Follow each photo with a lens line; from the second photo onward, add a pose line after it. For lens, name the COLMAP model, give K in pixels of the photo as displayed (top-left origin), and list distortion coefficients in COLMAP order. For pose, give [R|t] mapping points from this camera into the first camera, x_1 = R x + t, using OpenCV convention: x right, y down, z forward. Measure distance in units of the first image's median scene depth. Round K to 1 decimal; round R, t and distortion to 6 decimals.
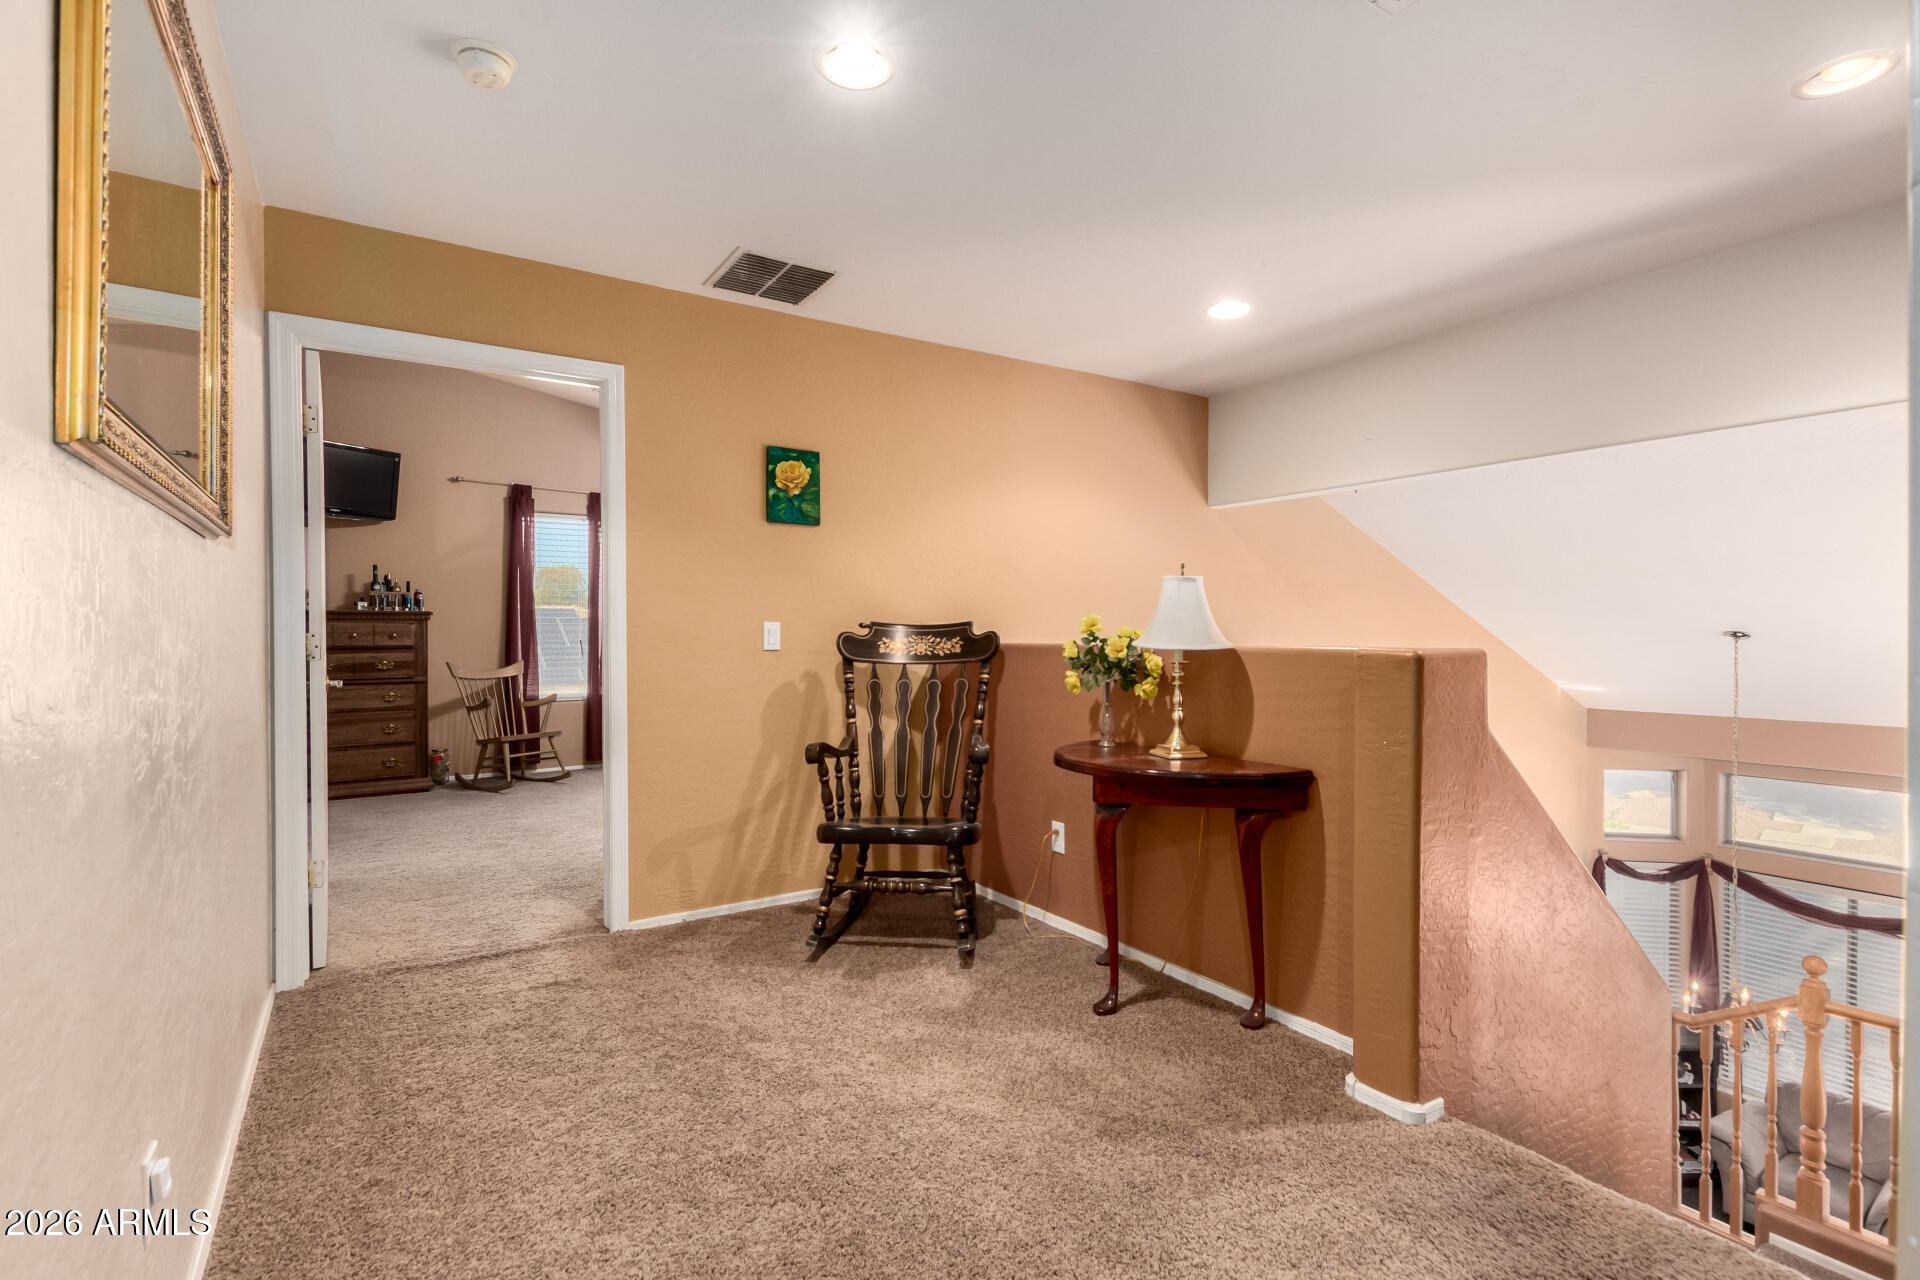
lens RADIAL K [[911.6, 0, 960.0], [0, 911.6, 640.0], [0, 0, 1]] dist [0.005222, 0.000689]
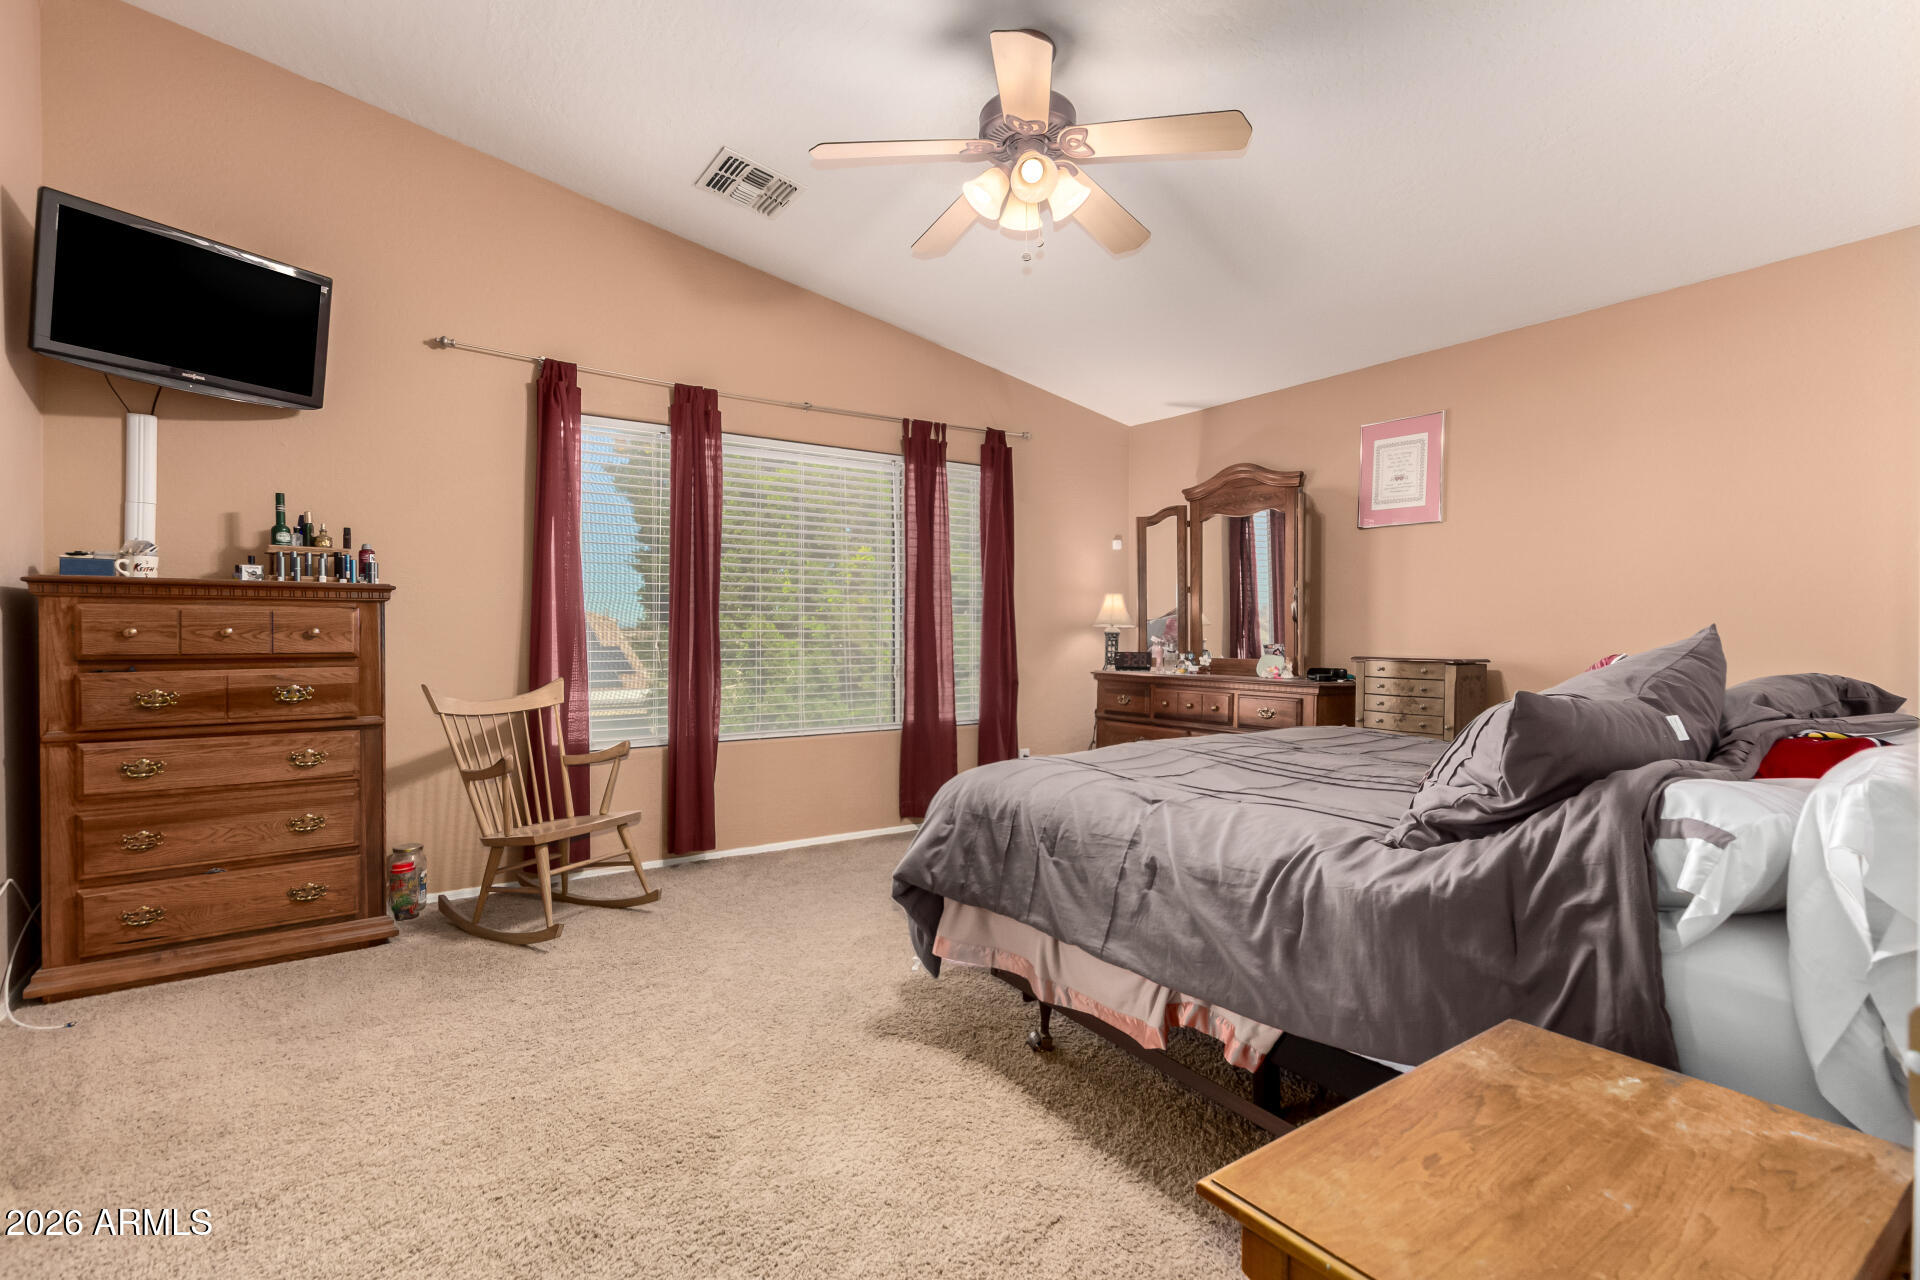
lens RADIAL K [[921.5, 0, 960.0], [0, 921.5, 640.0], [0, 0, 1]] dist [0.003853, 0.000378]
pose [[0.999608, 0.000544, 0.027981, -0.277482], [-0.000409, 0.999988, -0.004815, 0.001329], [-0.027983, 0.004802, 0.999597, 0.477553]]
